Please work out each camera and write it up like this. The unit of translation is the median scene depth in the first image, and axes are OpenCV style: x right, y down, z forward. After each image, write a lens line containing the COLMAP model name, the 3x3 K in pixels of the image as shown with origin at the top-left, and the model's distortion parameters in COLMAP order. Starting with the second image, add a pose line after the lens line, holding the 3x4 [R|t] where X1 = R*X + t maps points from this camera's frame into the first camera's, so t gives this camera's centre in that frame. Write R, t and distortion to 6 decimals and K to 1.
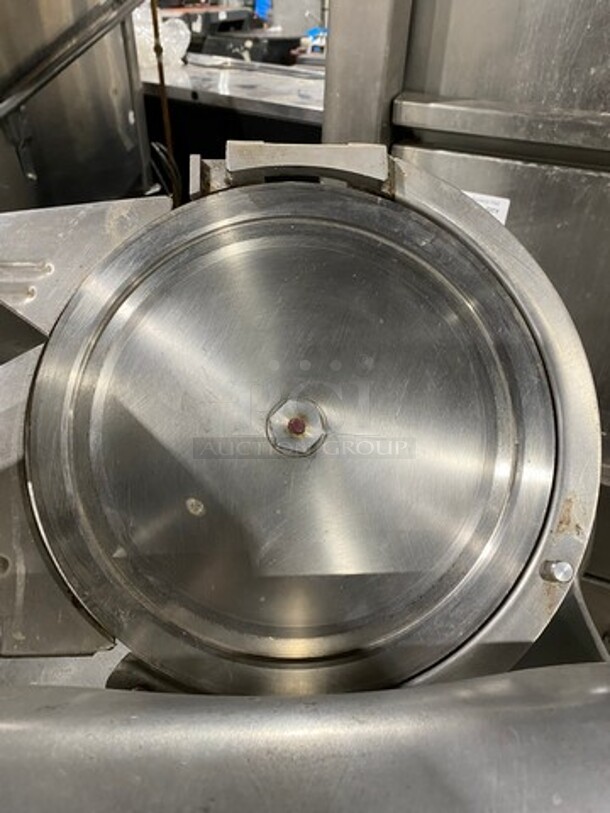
lens RADIAL K [[626.1, 0, 307.6], [0, 626.1, 405.2], [0, 0, 1]] dist [-0.002596, -0.012379]
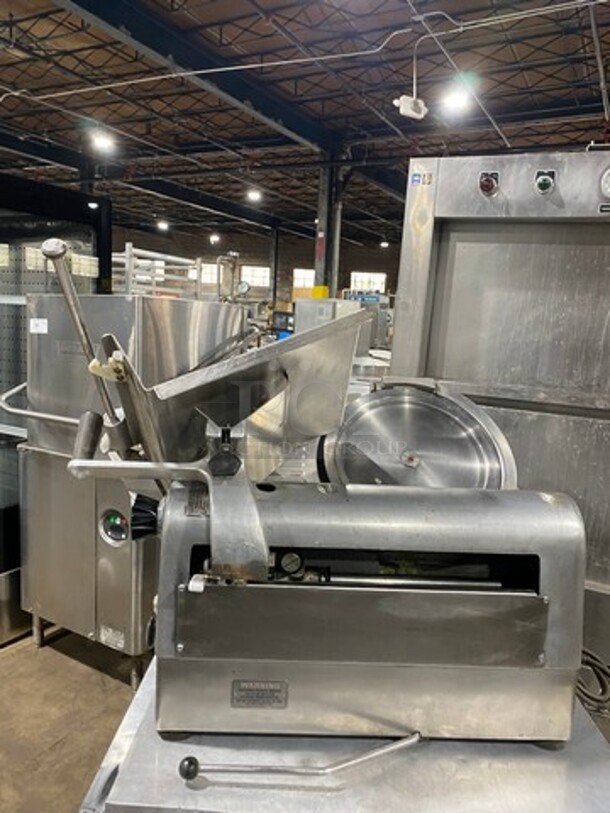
lens RADIAL K [[626.1, 0, 307.6], [0, 626.1, 405.2], [0, 0, 1]] dist [-0.002596, -0.012379]
pose [[0.999339, 0.035795, 0.006351, -0.478566], [-0.028983, 0.889911, -0.455213, 1.050864], [-0.021946, 0.454728, 0.890360, -1.545866]]
